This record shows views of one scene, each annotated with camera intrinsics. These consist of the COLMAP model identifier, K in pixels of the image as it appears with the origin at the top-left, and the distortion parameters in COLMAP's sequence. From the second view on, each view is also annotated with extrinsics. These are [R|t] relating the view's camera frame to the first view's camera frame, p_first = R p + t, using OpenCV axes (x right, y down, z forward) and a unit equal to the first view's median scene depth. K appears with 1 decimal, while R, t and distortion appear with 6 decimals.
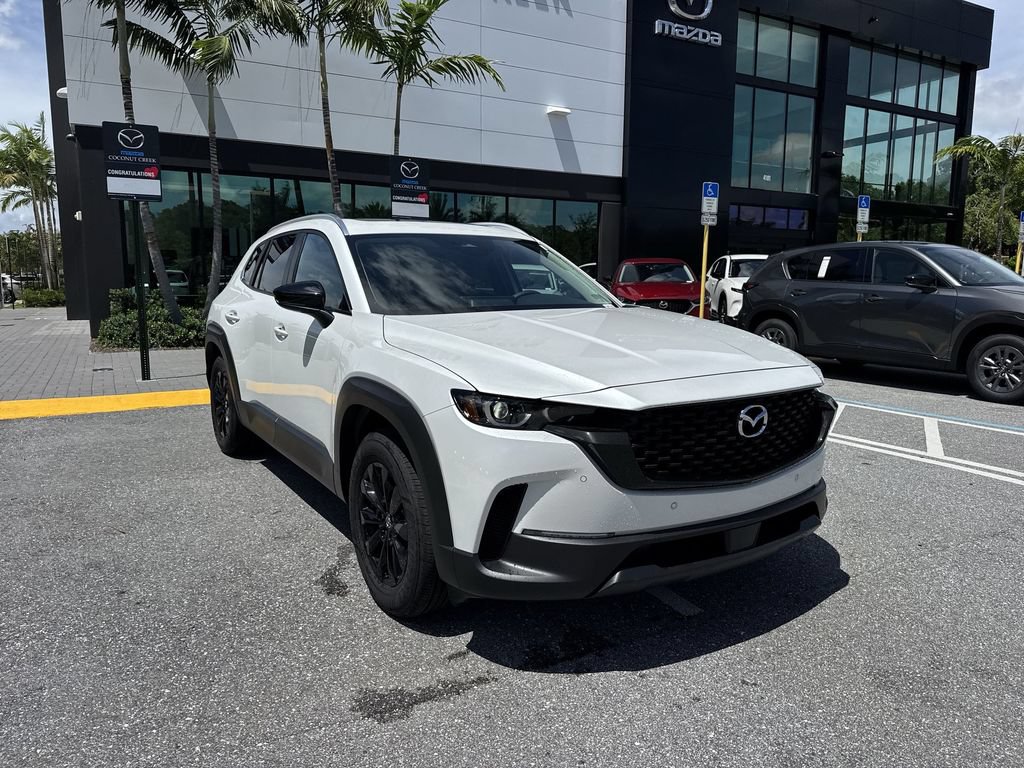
lens RADIAL K [[721.1, 0, 509.6], [0, 721.1, 384.8], [0, 0, 1]] dist [0.040553, -0.054250]
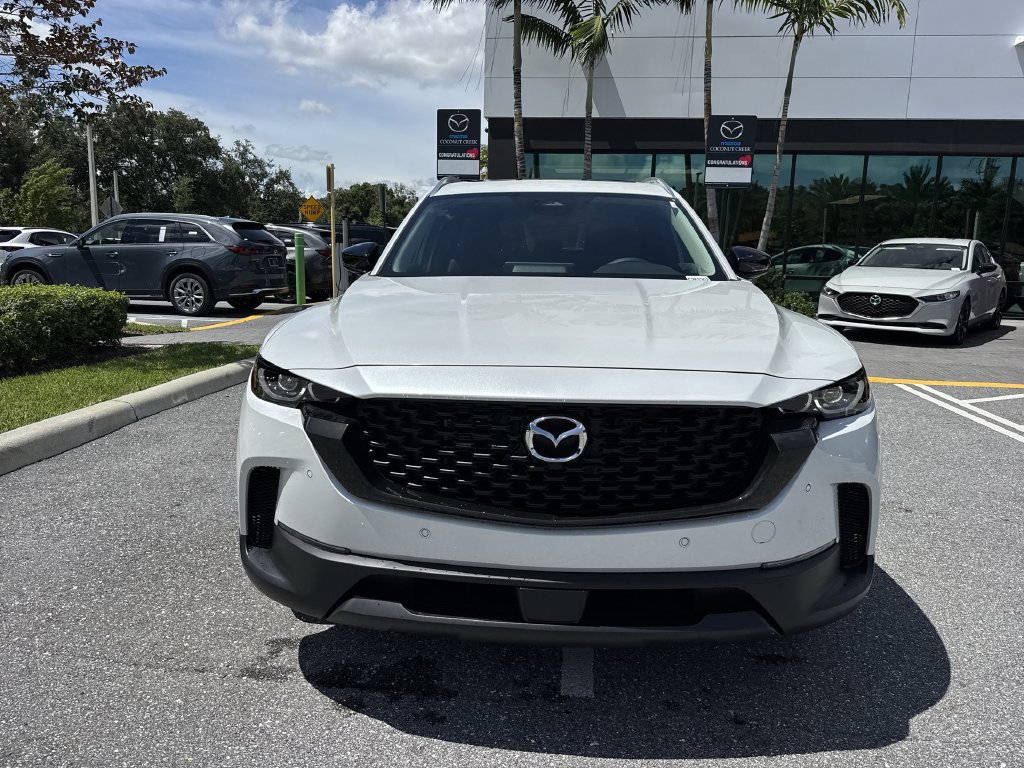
lens RADIAL K [[721.1, 0, 507.4], [0, 721.1, 387.5], [0, 0, 1]] dist [0.040553, -0.054250]
pose [[0.813149, 0.117513, -0.570069, 0.145275], [-0.101067, 0.993036, 0.060540, -0.007397], [0.573213, 0.008387, 0.819363, 0.090420]]
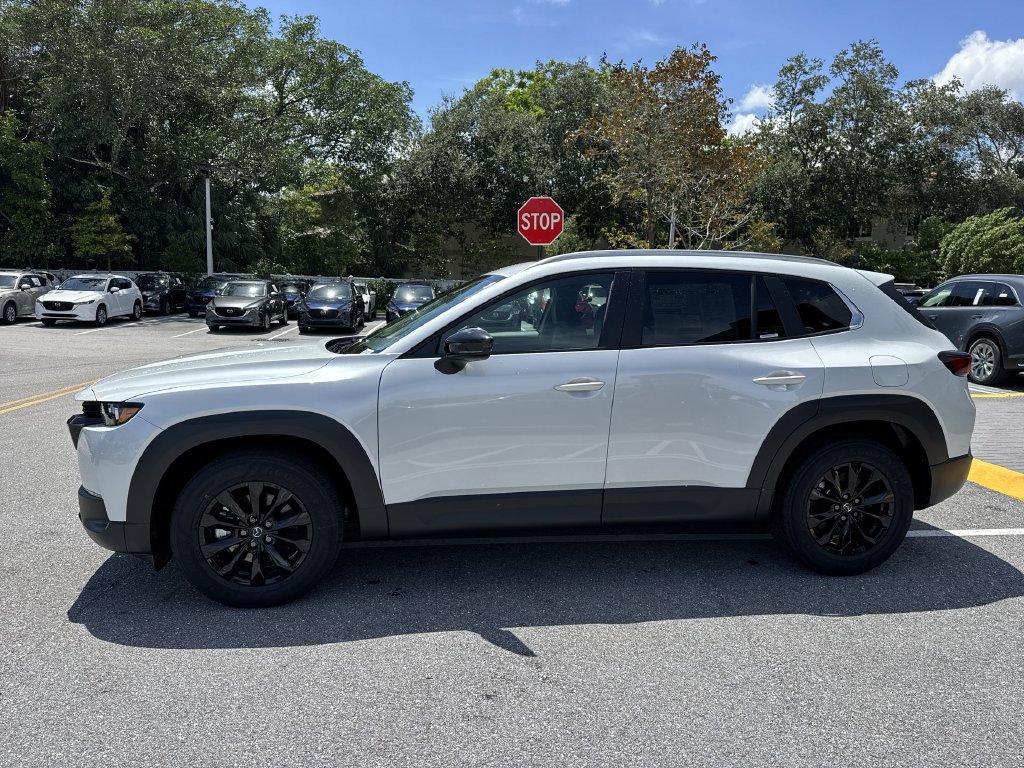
lens RADIAL K [[721.1, 0, 505.9], [0, 721.1, 388.5], [0, 0, 1]] dist [0.040553, -0.054250]
pose [[-0.413694, 0.113480, -0.903316, 0.304736], [-0.148700, 0.970455, 0.190015, -0.090103], [0.898190, 0.212931, -0.384596, 0.520895]]
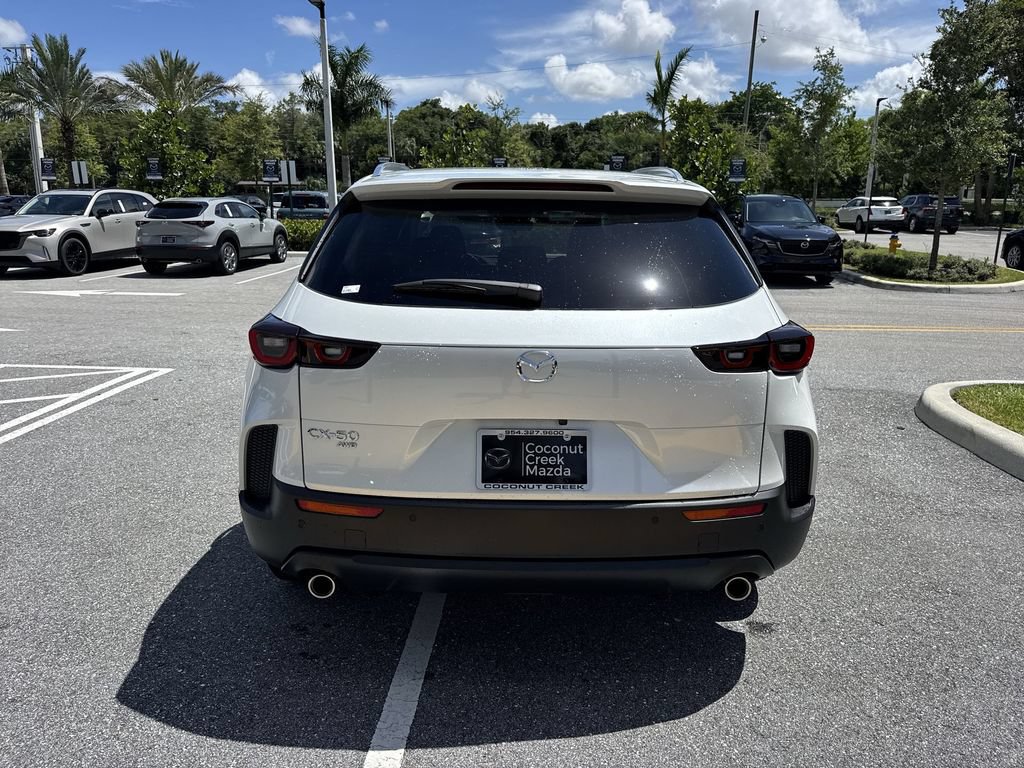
lens RADIAL K [[721.1, 0, 508.6], [0, 721.1, 375.1], [0, 0, 1]] dist [0.040553, -0.054250]
pose [[-0.848052, -0.129772, 0.513777, -0.235418], [0.064538, 0.937039, 0.343210, -0.120075], [-0.525968, 0.324219, -0.786283, 0.693755]]
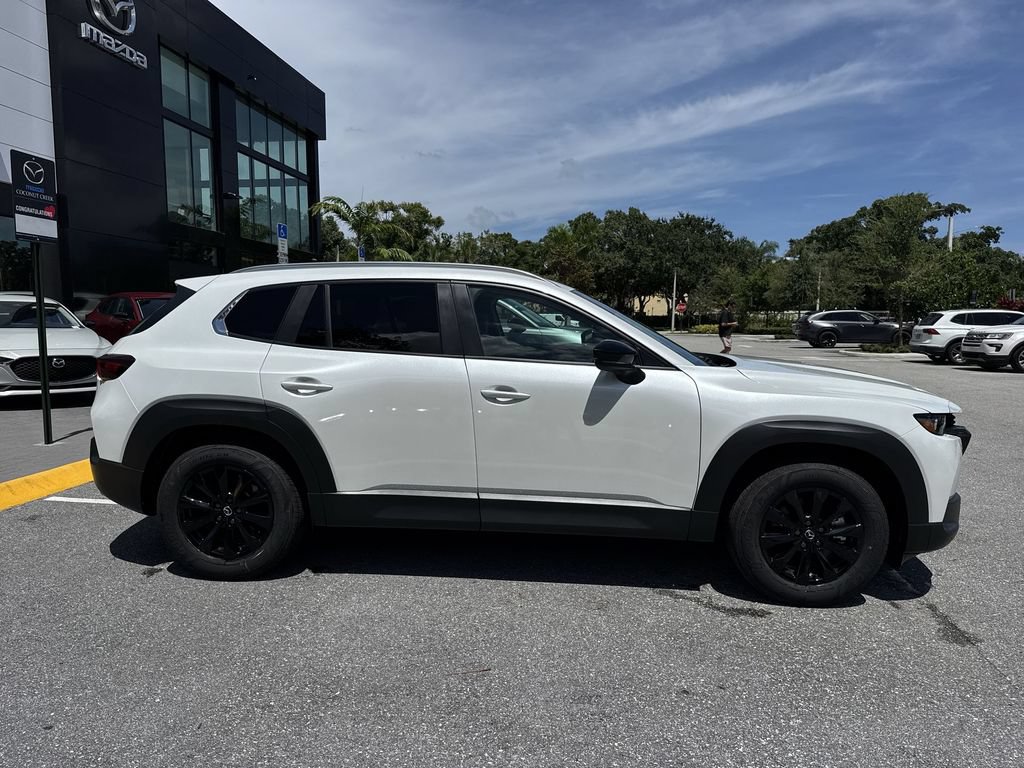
lens RADIAL K [[721.1, 0, 509.4], [0, 721.1, 380.1], [0, 0, 1]] dist [0.040553, -0.054250]
pose [[0.594909, -0.072193, 0.800544, -0.359119], [0.110723, 0.993824, 0.007342, -0.034043], [-0.796130, 0.084271, 0.599229, 0.159644]]
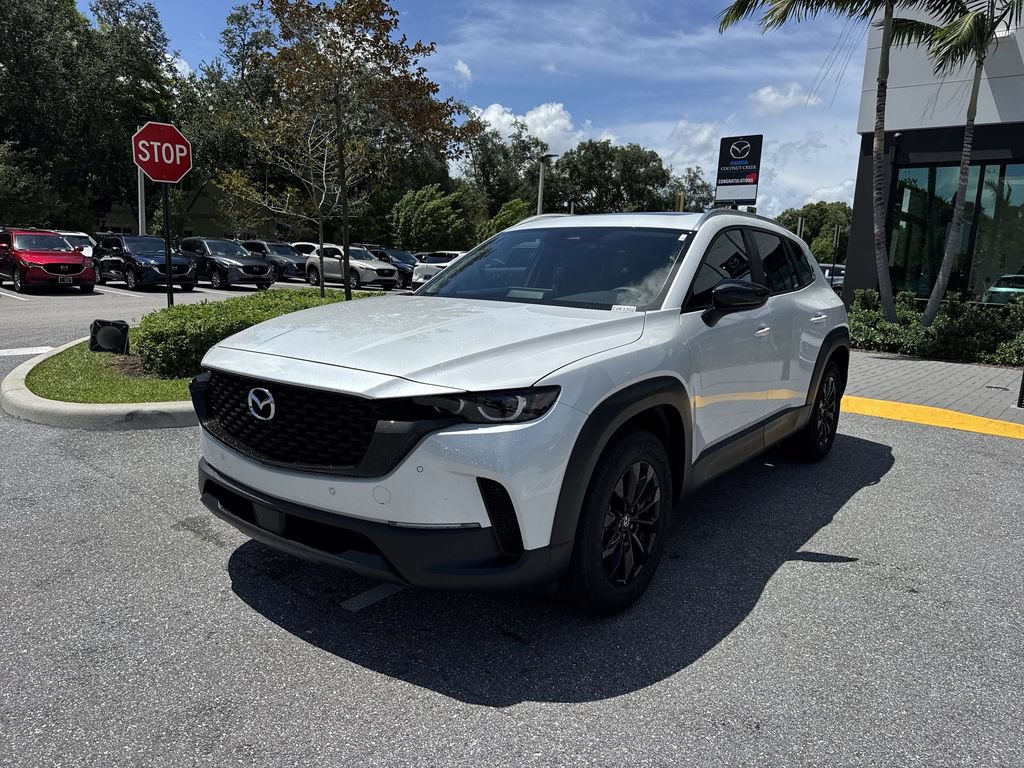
lens RADIAL K [[721.1, 0, 509.6], [0, 721.1, 388.1], [0, 0, 1]] dist [0.040553, -0.054250]
pose [[0.344181, 0.170350, -0.923320, 0.297431], [-0.172871, 0.978088, 0.116014, -0.031789], [0.922851, 0.119685, 0.366088, 0.203407]]
